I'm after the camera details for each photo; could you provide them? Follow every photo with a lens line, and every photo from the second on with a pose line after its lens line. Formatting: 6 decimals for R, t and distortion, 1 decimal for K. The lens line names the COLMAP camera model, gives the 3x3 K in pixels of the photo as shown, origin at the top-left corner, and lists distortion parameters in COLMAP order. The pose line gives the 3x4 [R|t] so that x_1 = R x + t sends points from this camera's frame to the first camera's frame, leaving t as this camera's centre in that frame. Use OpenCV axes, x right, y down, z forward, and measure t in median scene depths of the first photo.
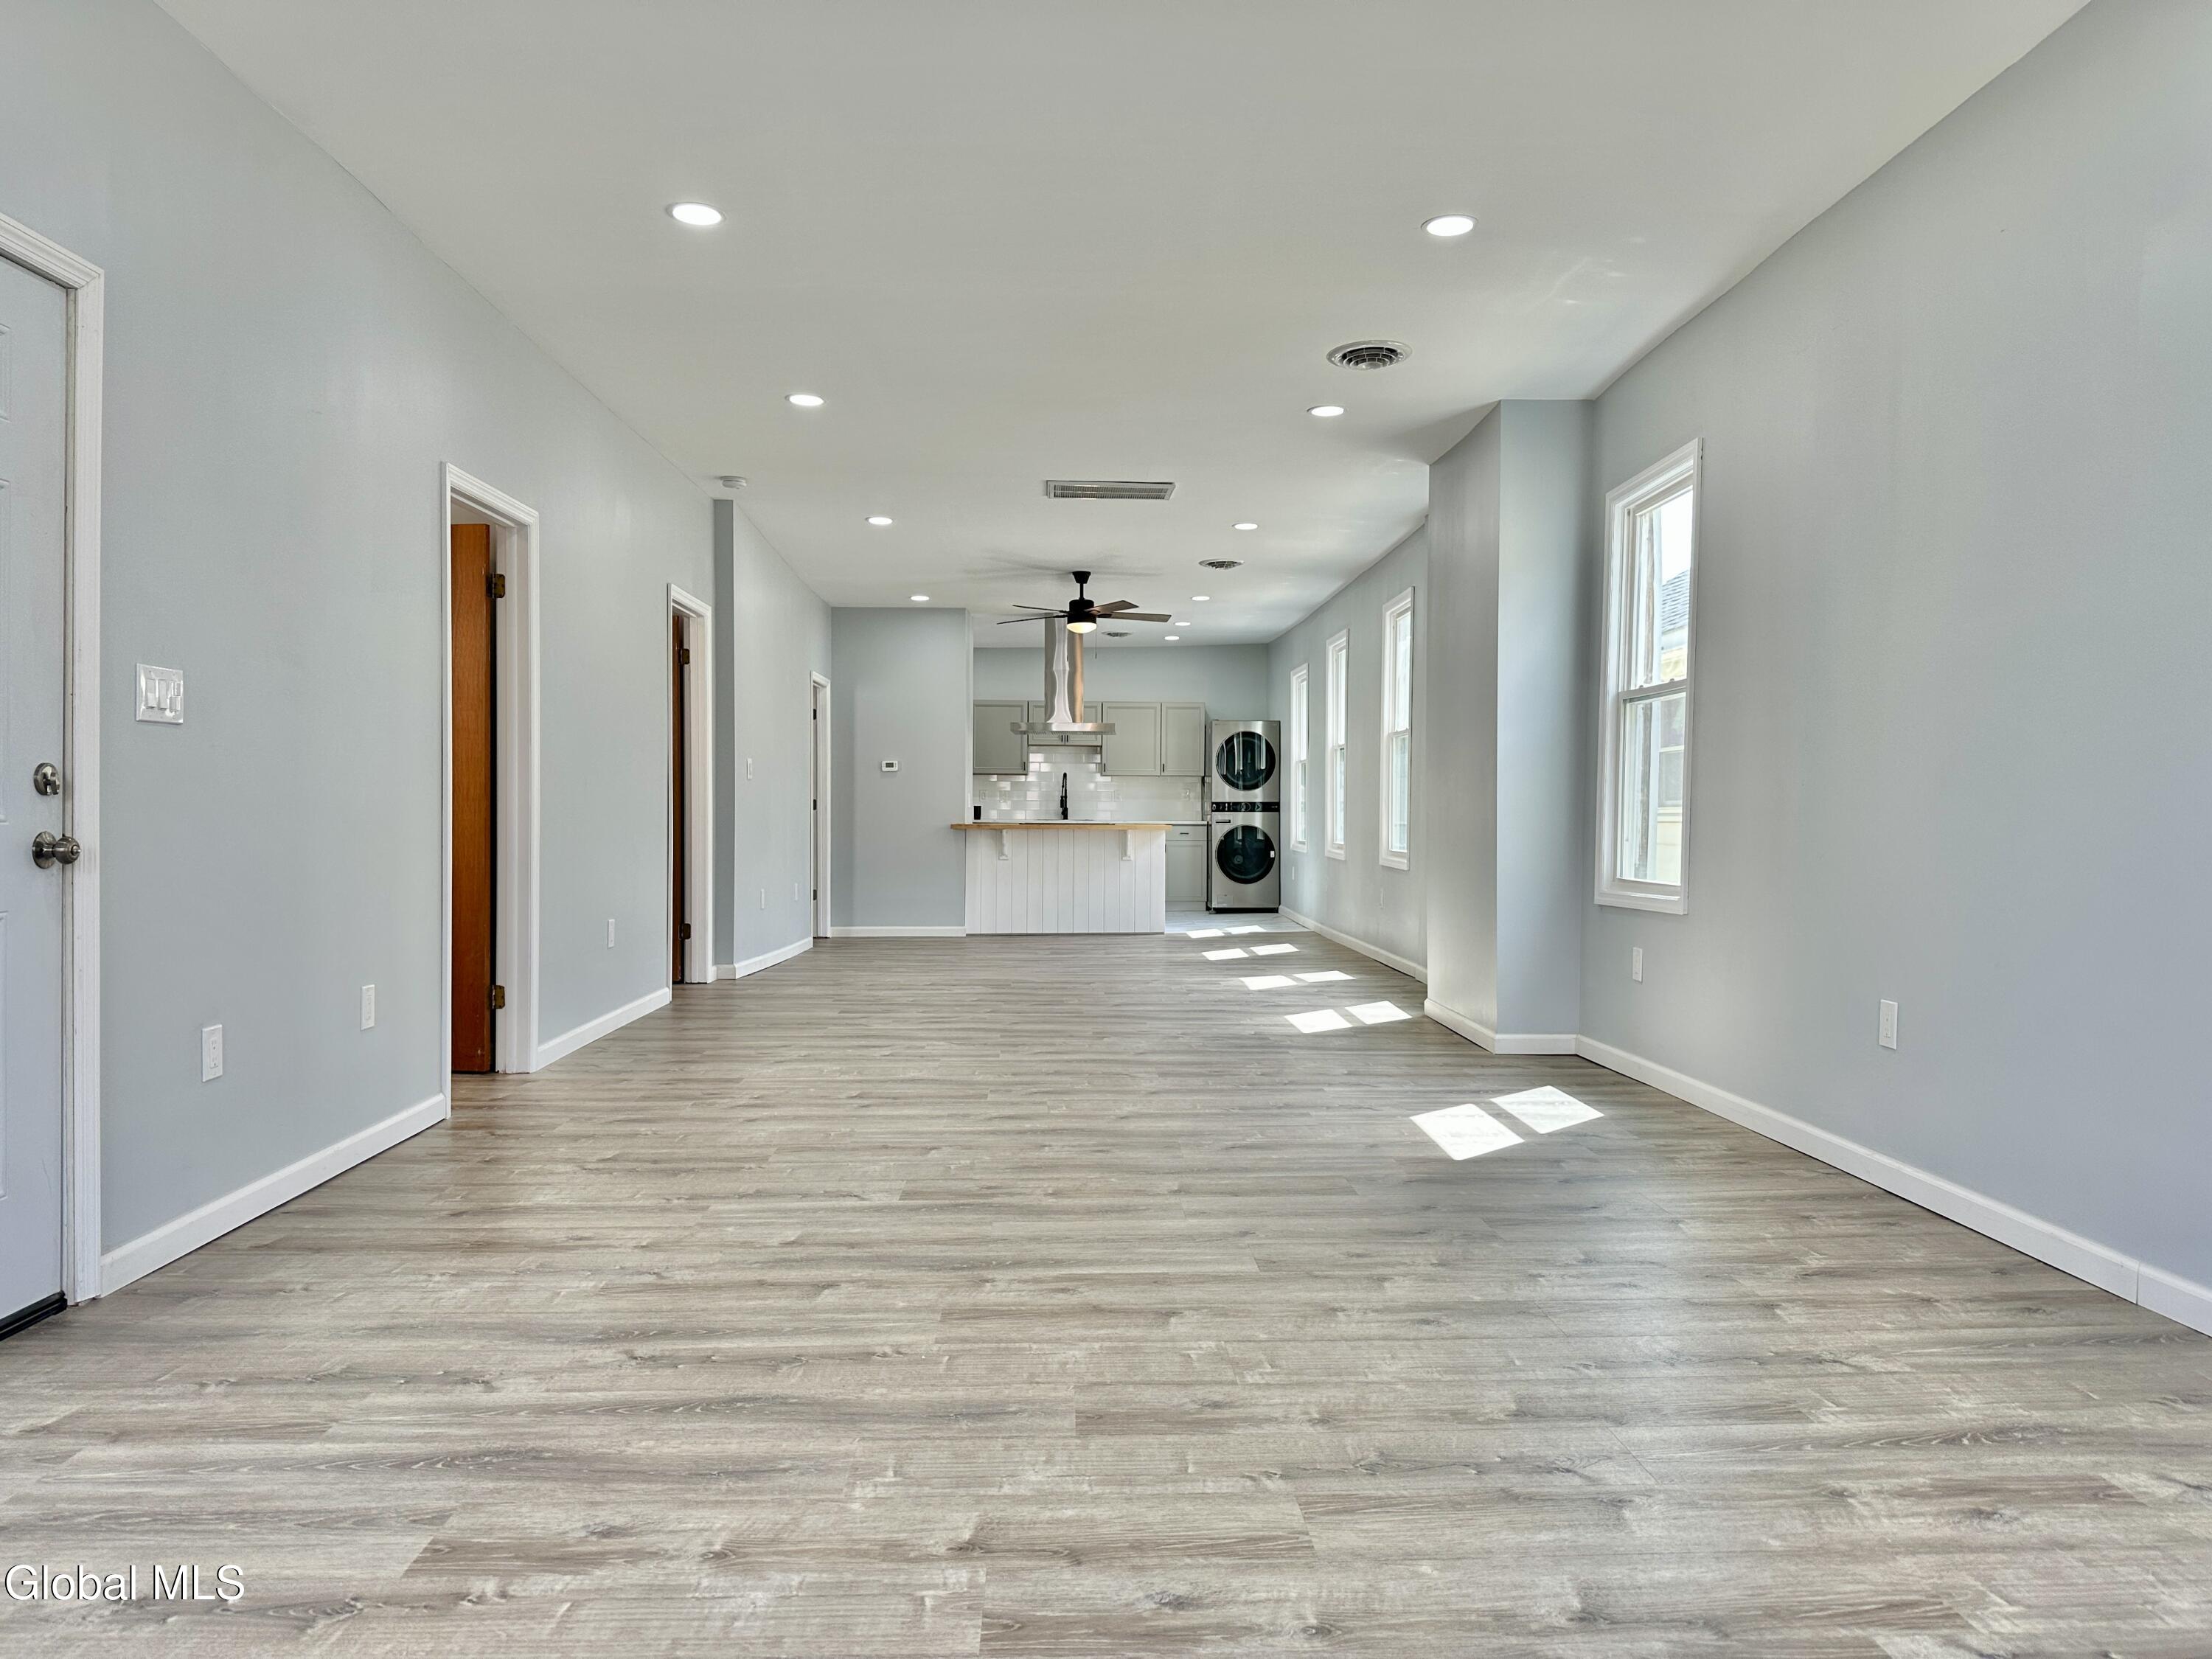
lens RADIAL K [[1524.0, 0, 1105.7], [0, 1524.0, 821.9], [0, 0, 1]] dist [0.028670, -0.035014]
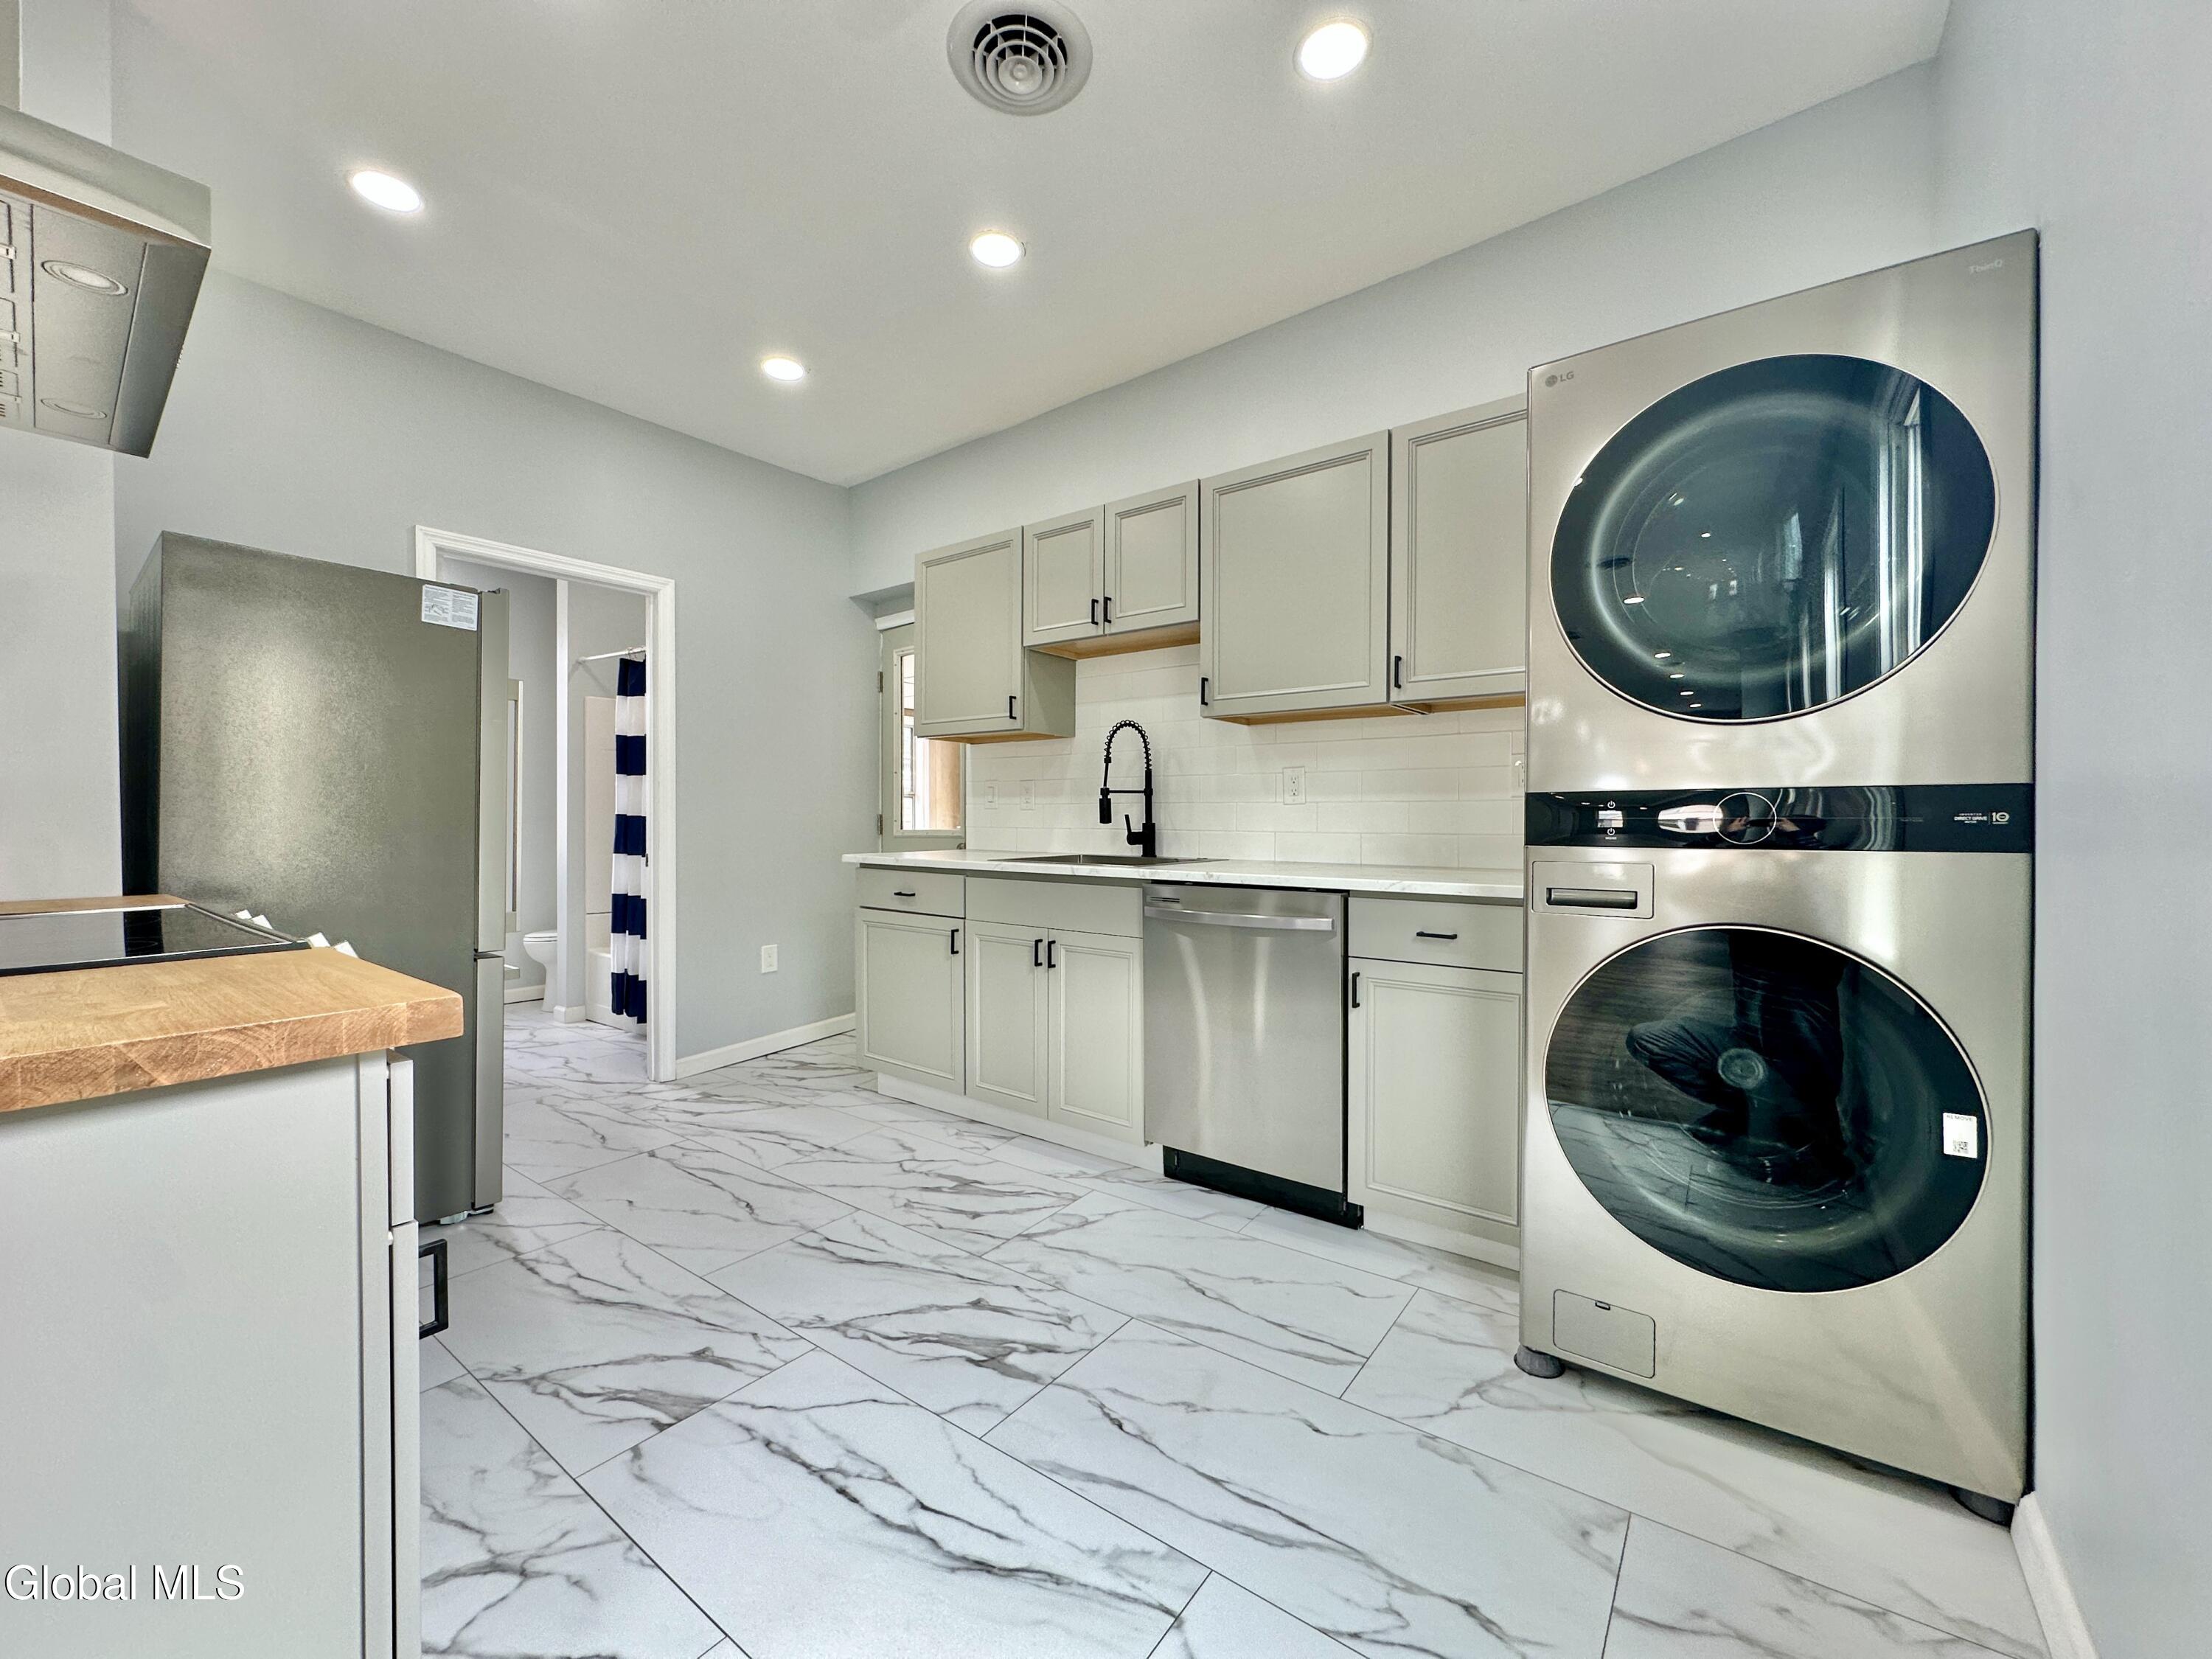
lens RADIAL K [[881.5, 0, 1101.9], [0, 881.5, 831.1], [0, 0, 1]] dist [-0.003217, 0.000855]
pose [[0.760319, -0.003182, -0.649542, 0.104807], [0.003269, 0.999994, -0.001071, -0.008812], [0.649541, -0.001309, 0.760325, 0.912625]]
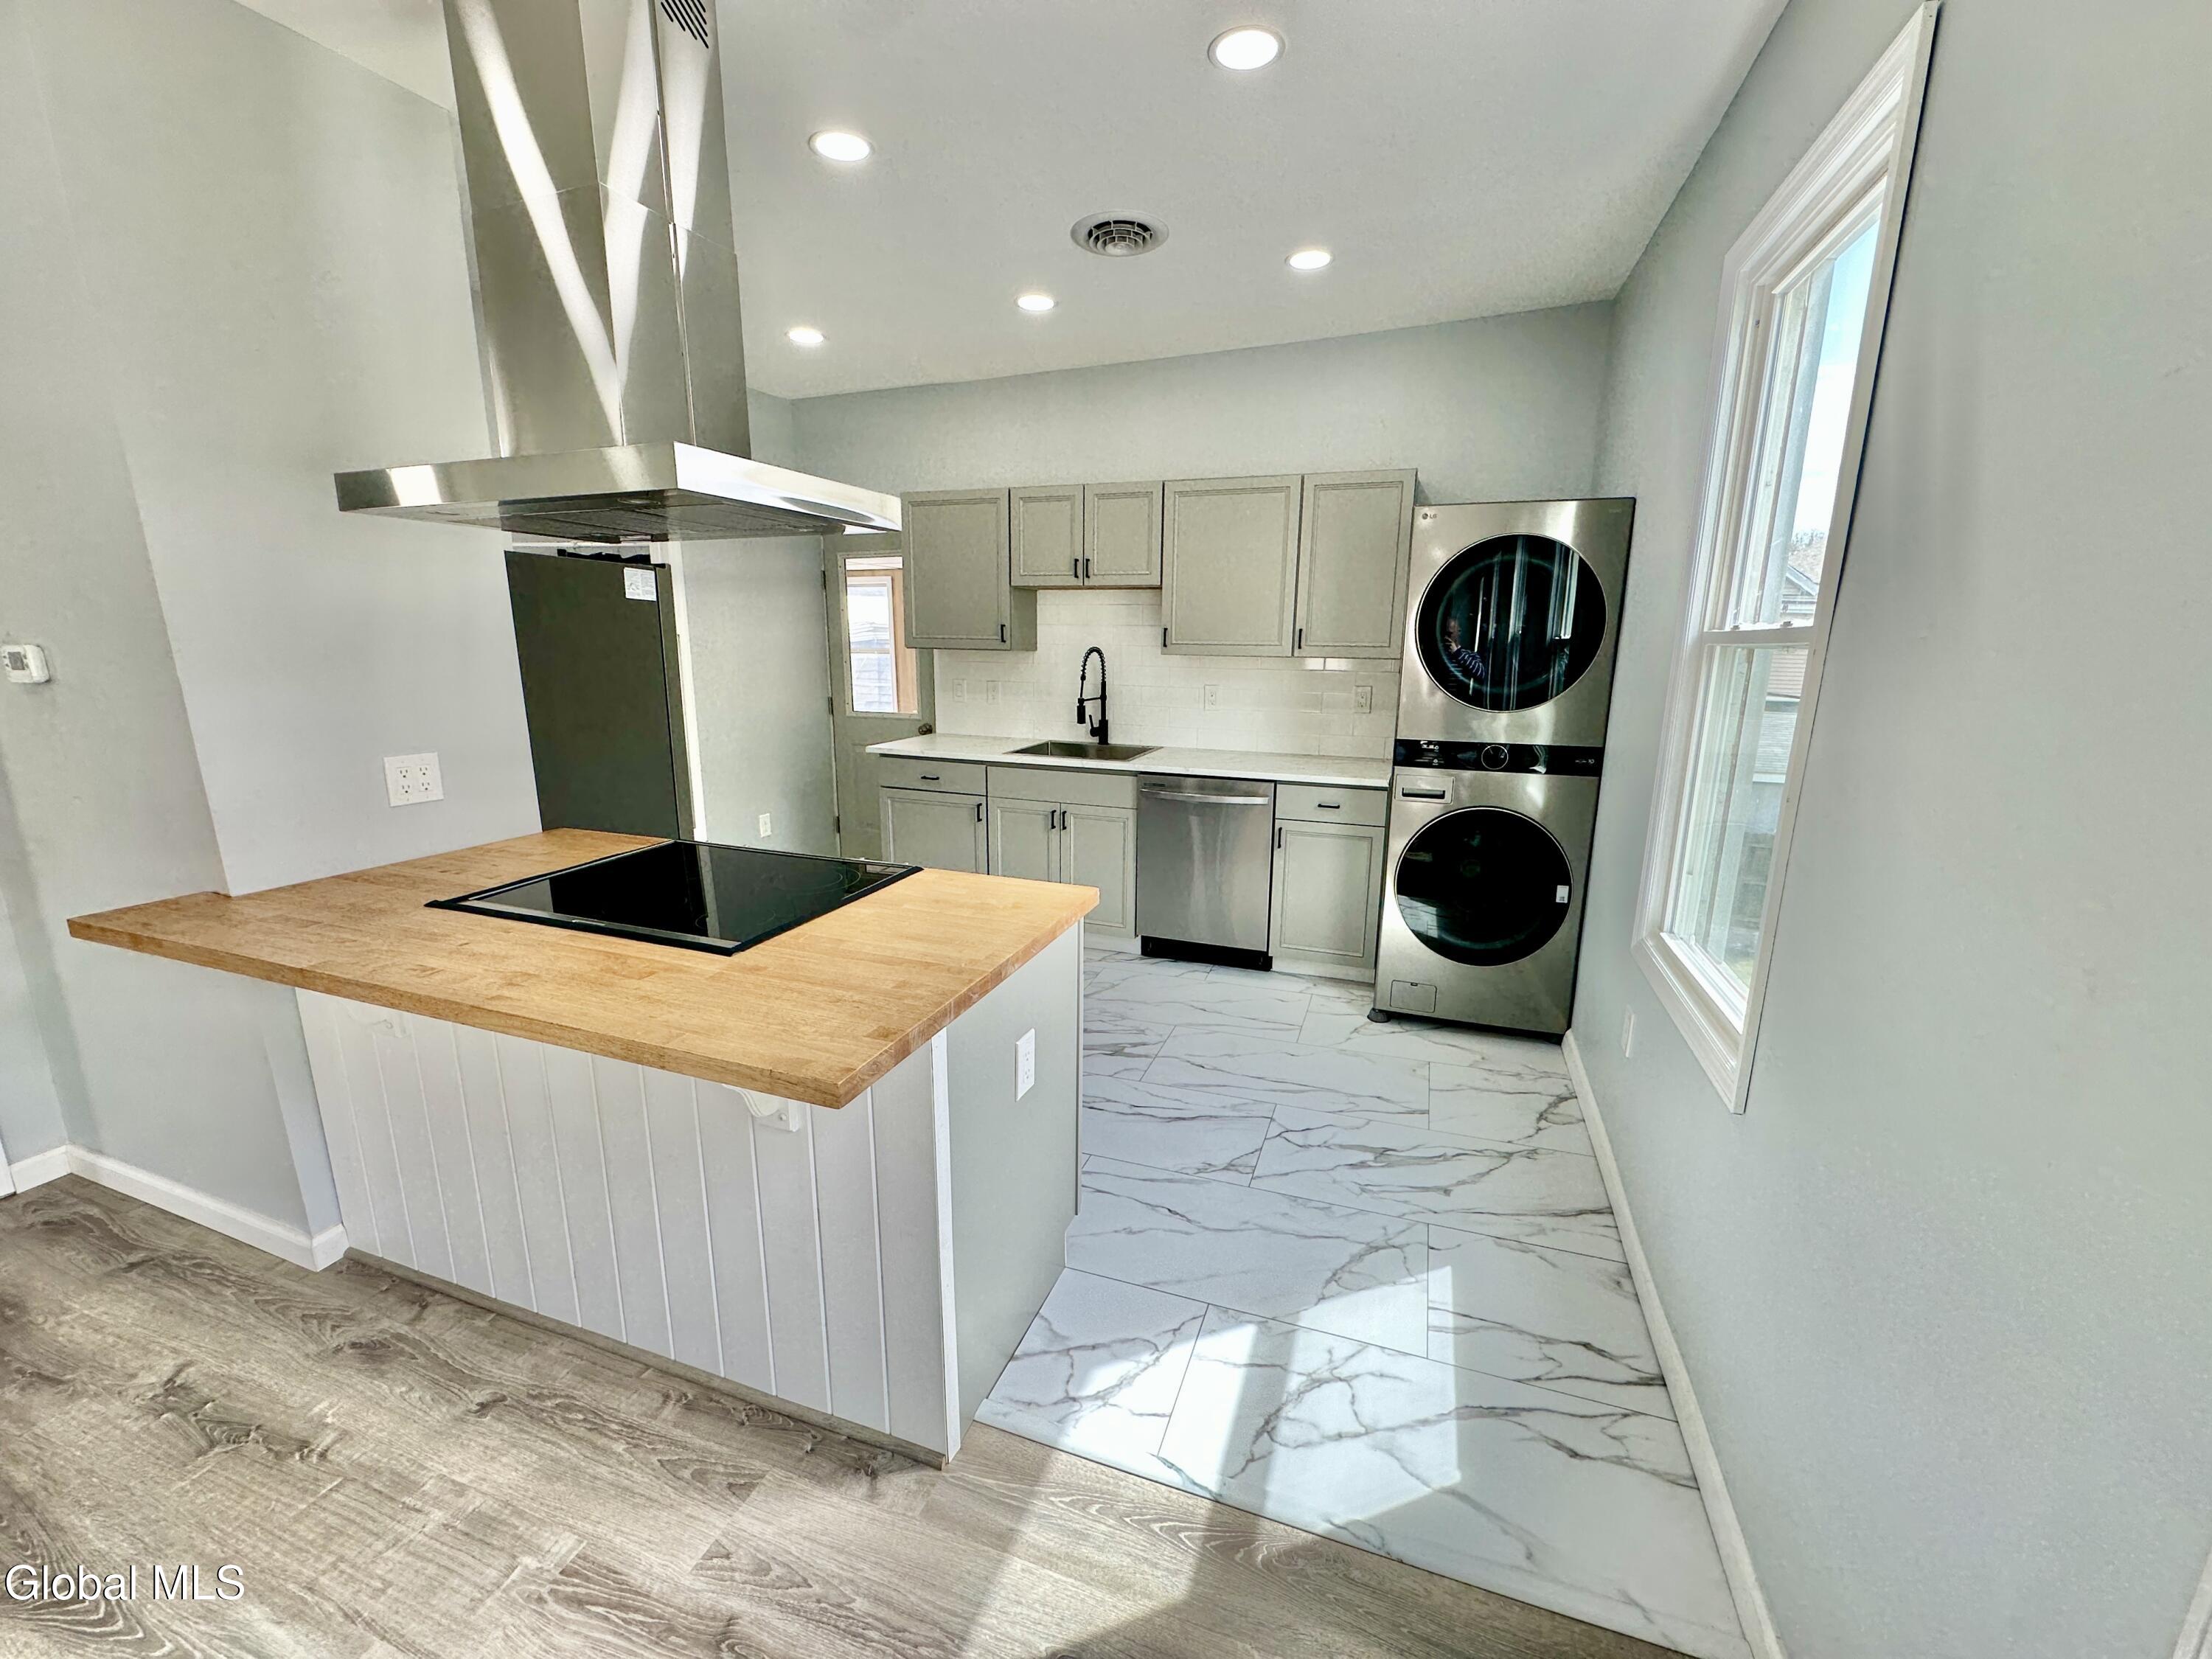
lens RADIAL K [[881.5, 0, 1098.7], [0, 881.5, 830.9], [0, 0, 1]] dist [-0.003217, 0.000855]
pose [[0.916475, 0.082154, -0.391566, 0.092578], [0.000594, 0.978411, 0.206670, -0.036523], [0.400091, -0.189641, 0.896640, 0.805038]]
